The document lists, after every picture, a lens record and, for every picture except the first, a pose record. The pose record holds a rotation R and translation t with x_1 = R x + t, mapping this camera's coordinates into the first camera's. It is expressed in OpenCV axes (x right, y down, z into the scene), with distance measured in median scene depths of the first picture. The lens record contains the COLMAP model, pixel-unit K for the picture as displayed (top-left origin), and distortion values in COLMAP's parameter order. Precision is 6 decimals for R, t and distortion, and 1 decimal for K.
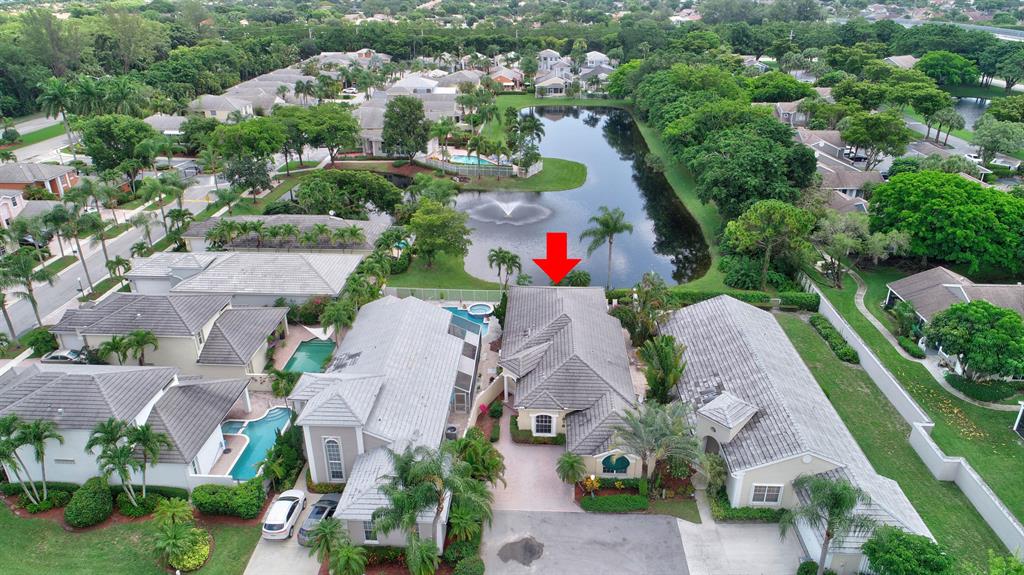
lens RADIAL K [[683.6, 0, 512.0], [0, 683.6, 287.5], [0, 0, 1]] dist [-0.001768, -0.000654]
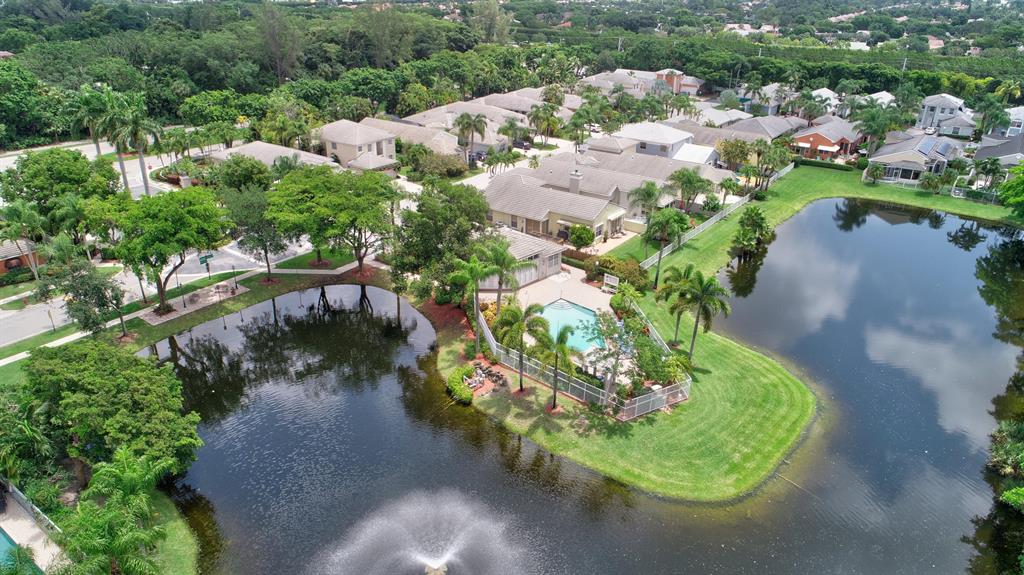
lens RADIAL K [[683.6, 0, 512.0], [0, 683.6, 287.5], [0, 0, 1]] dist [-0.001768, -0.000654]
pose [[0.835990, 0.237839, -0.494523, 0.287411], [-0.242393, 0.968557, 0.056059, -0.461294], [0.492306, 0.073004, 0.867355, 1.103860]]
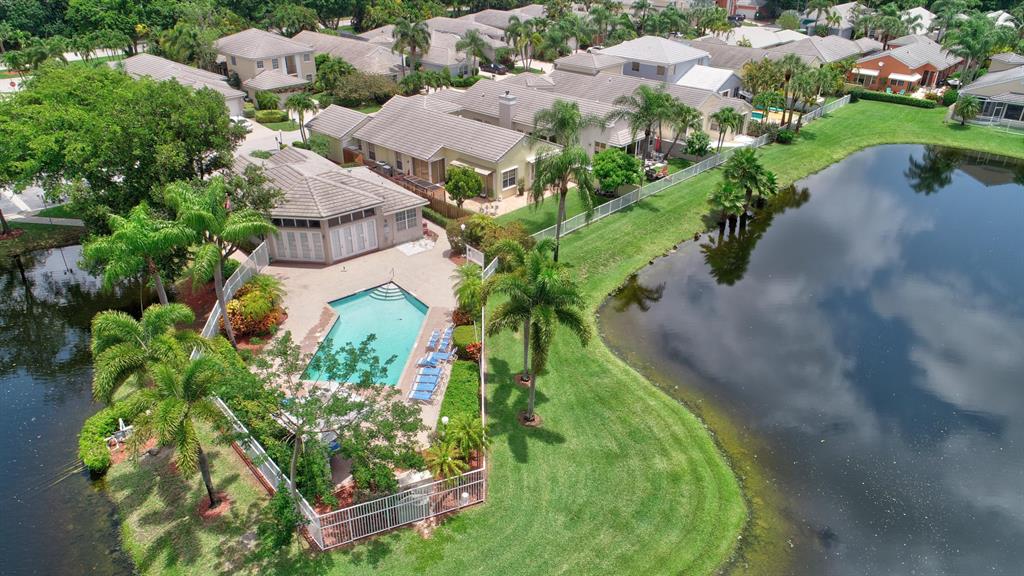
lens RADIAL K [[683.6, 0, 512.0], [0, 683.6, 288.0], [0, 0, 1]] dist [-0.001768, -0.000654]
pose [[0.761988, 0.312552, -0.567174, 0.303233], [-0.274660, 0.949124, 0.154033, -0.535020], [0.586461, 0.038408, 0.809066, 1.601387]]
